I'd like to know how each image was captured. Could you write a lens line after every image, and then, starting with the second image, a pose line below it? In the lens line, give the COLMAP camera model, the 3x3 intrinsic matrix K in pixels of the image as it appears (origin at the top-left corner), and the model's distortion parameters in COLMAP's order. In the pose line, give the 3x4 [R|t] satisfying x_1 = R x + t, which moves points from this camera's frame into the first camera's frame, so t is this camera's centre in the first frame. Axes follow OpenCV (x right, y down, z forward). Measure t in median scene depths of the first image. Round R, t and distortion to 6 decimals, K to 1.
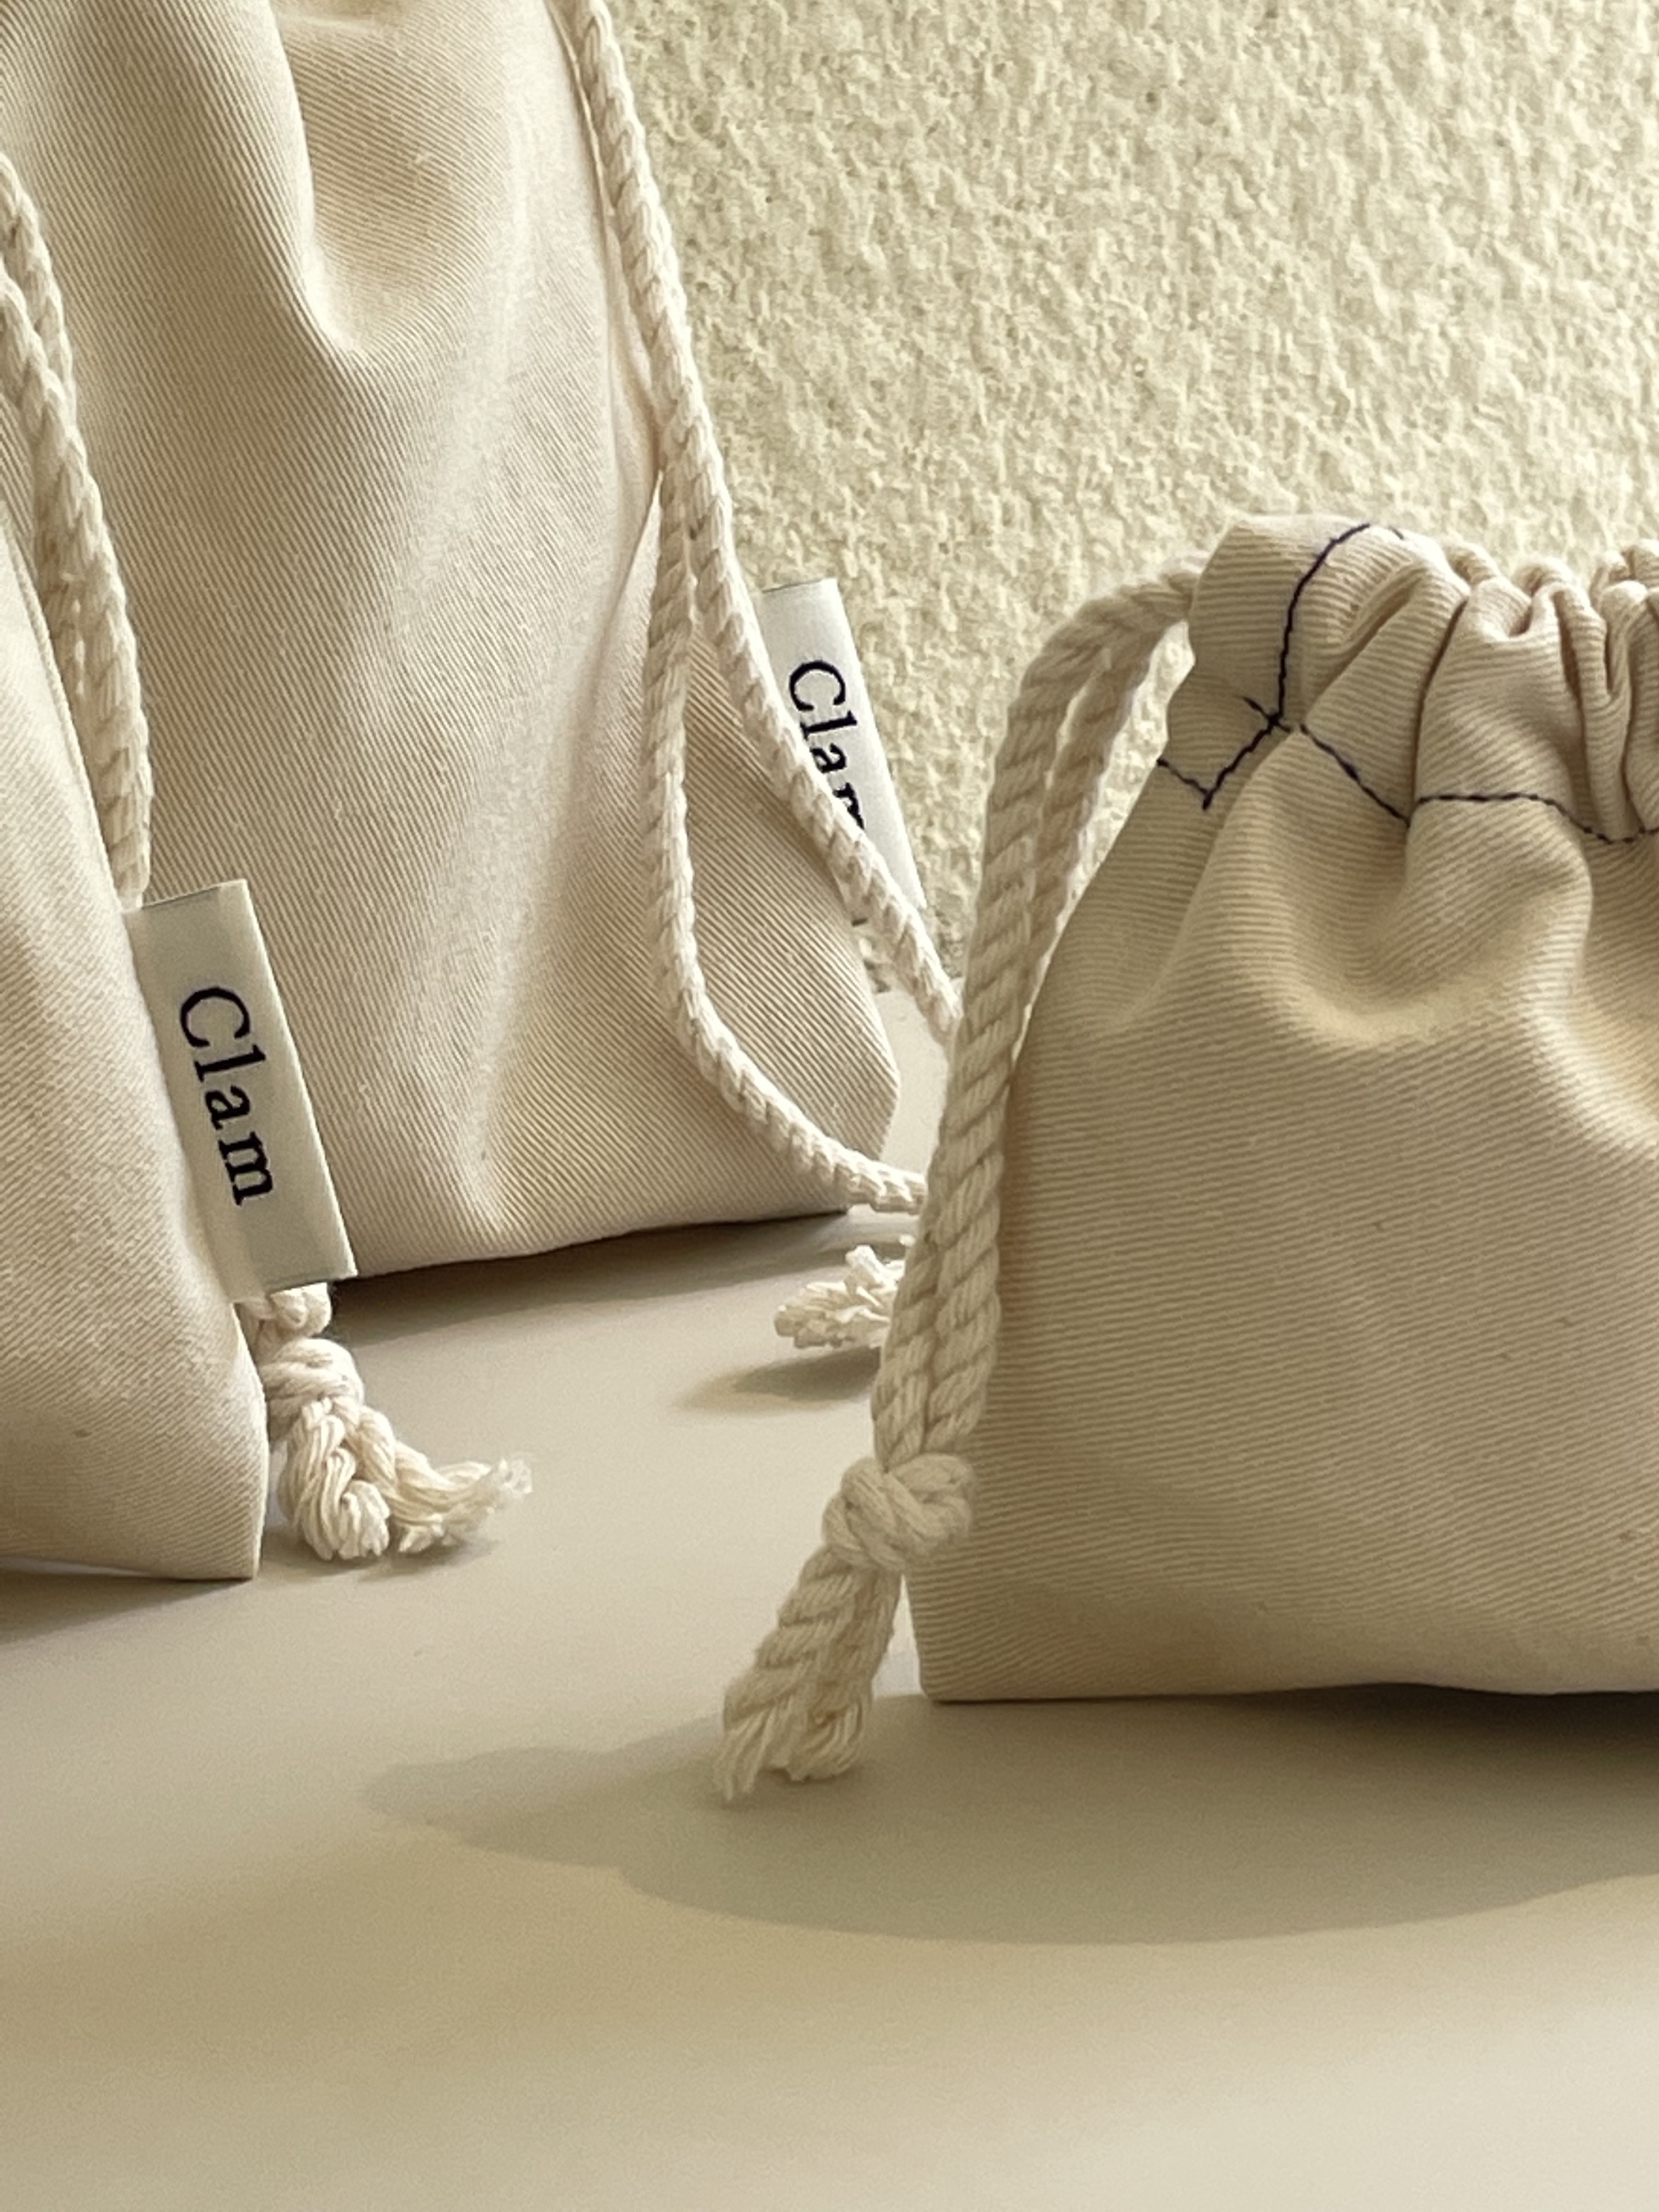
lens RADIAL K [[5835.3, 0, 910.7], [0, 5835.3, 1101.5], [0, 0, 1]] dist [0.153617, -0.123527]
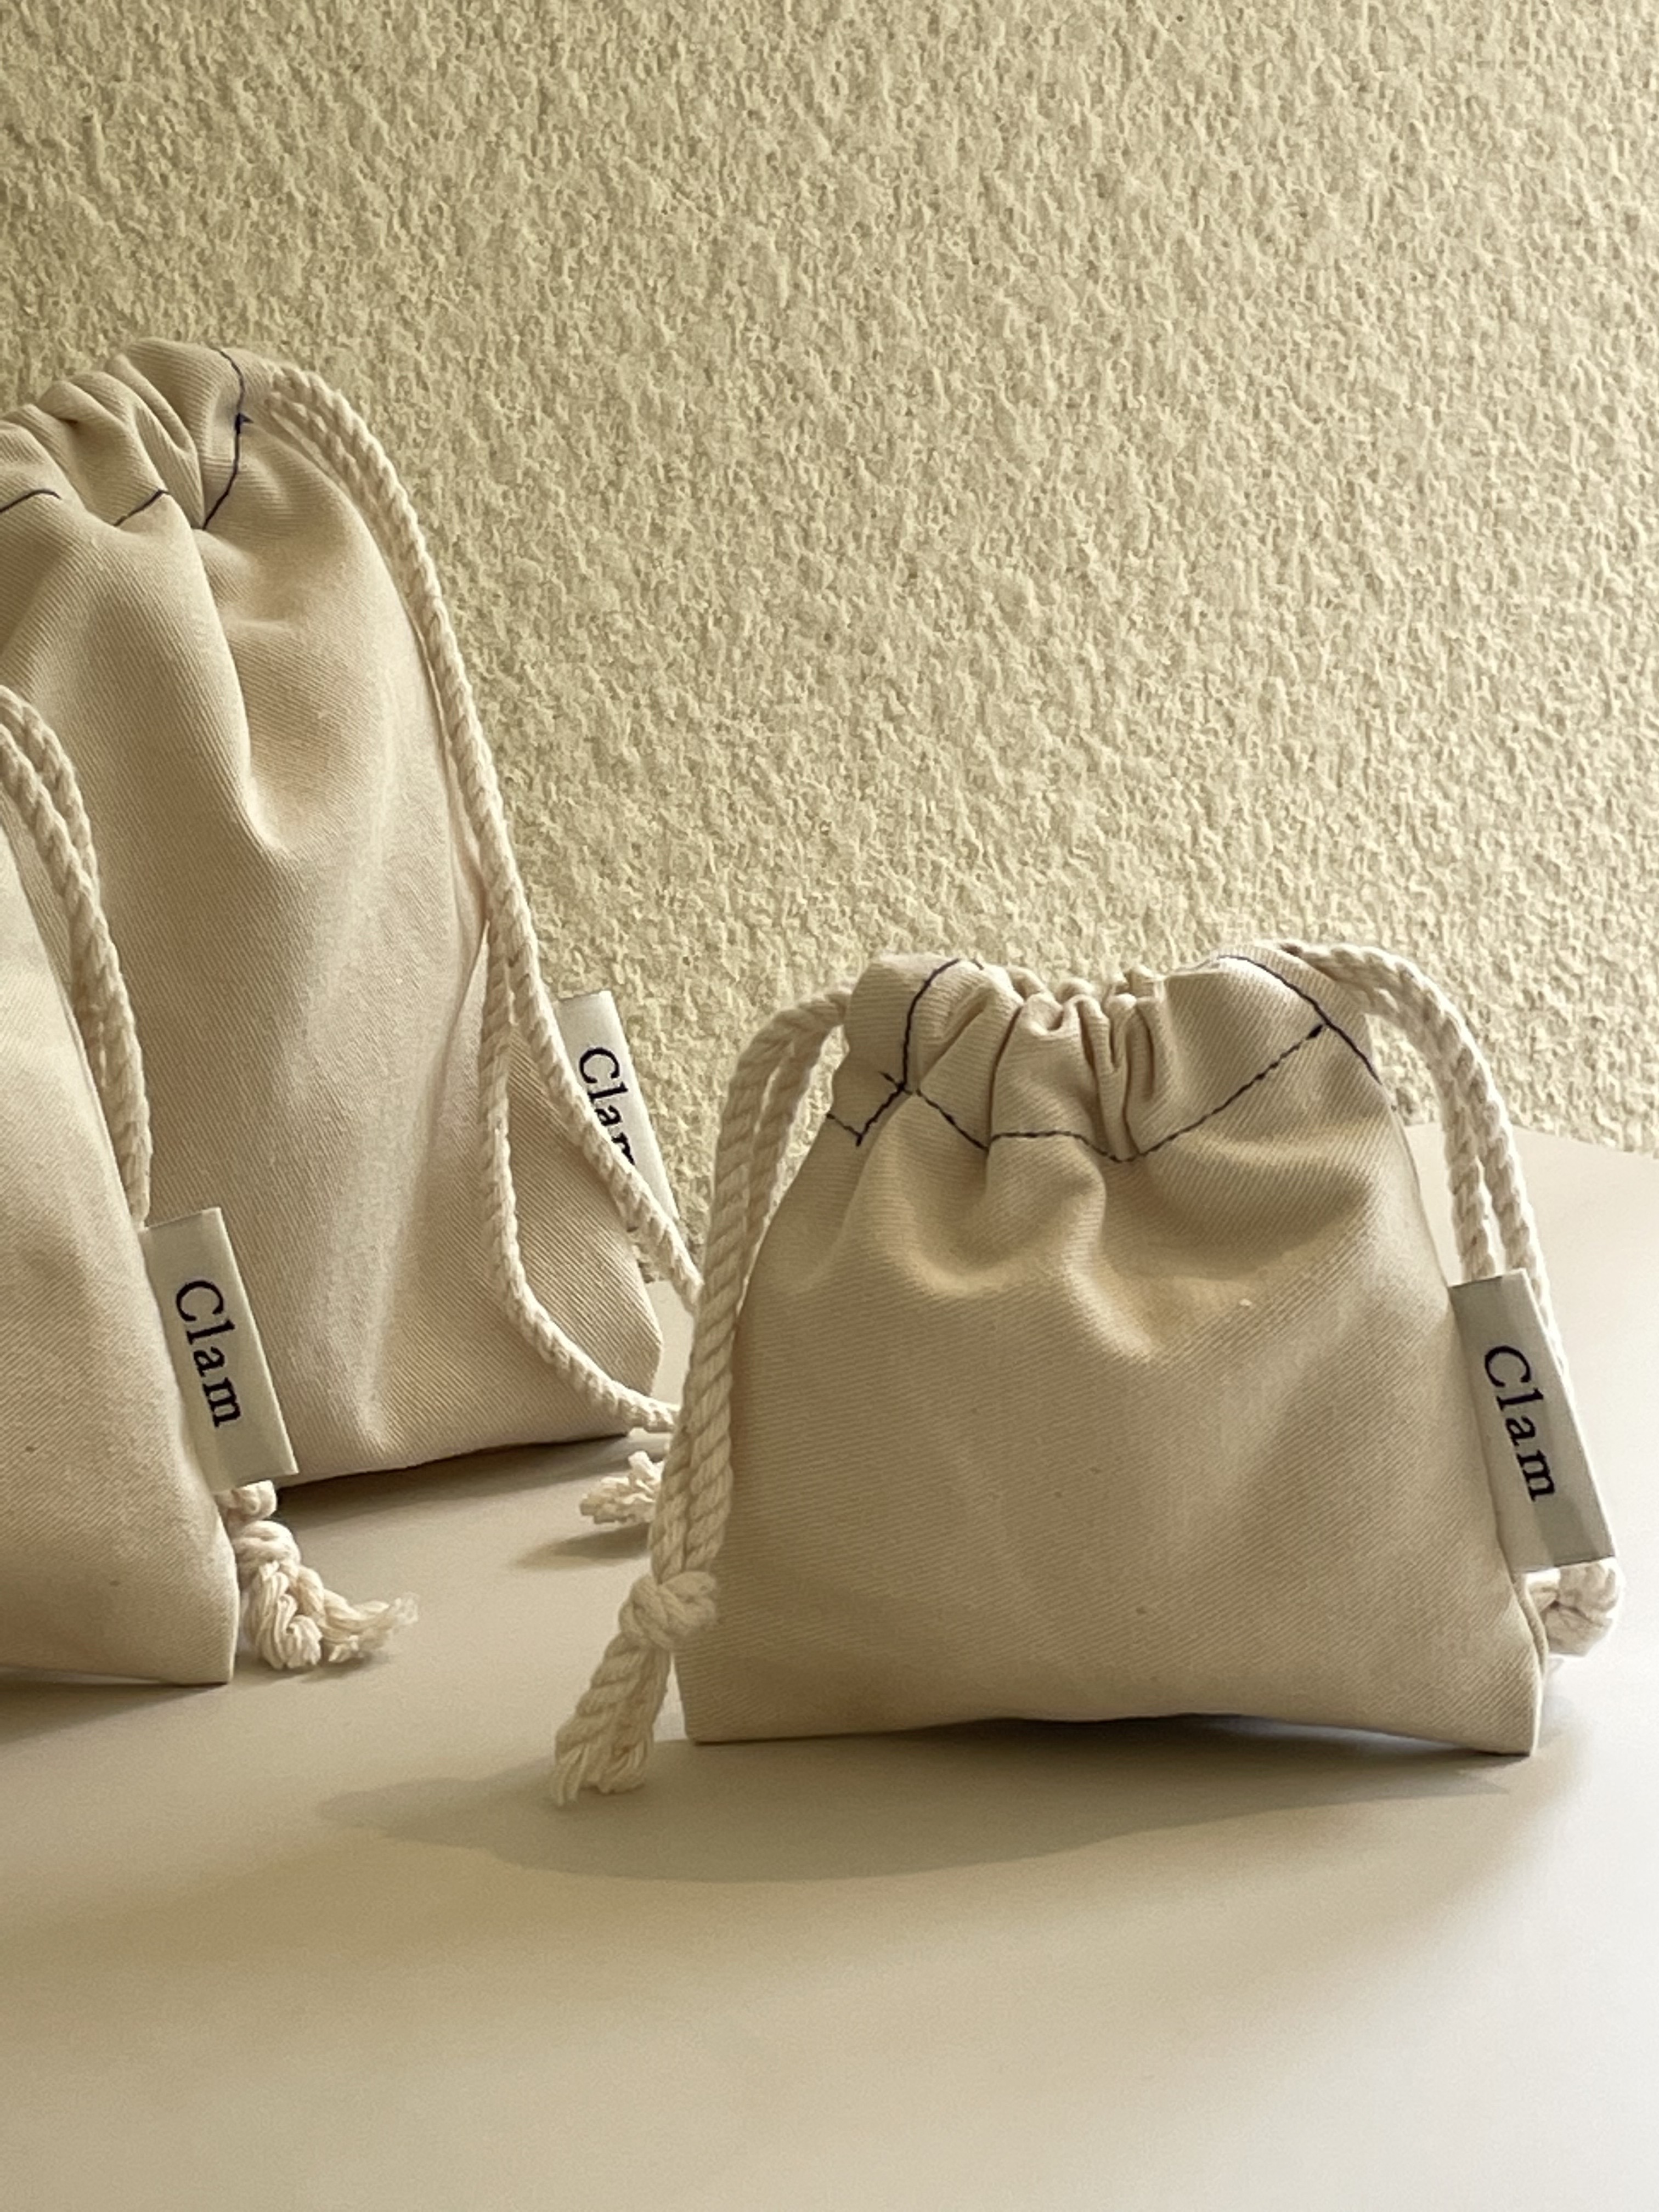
lens RADIAL K [[5305.6, 0, 897.7], [0, 5305.6, 1105.7], [0, 0, 1]] dist [0.161718, -0.358567]
pose [[0.998806, -0.021841, 0.043695, 0.000017], [0.024344, 0.998043, -0.057593, 0.013066], [-0.042351, 0.058588, 0.997383, -0.255704]]
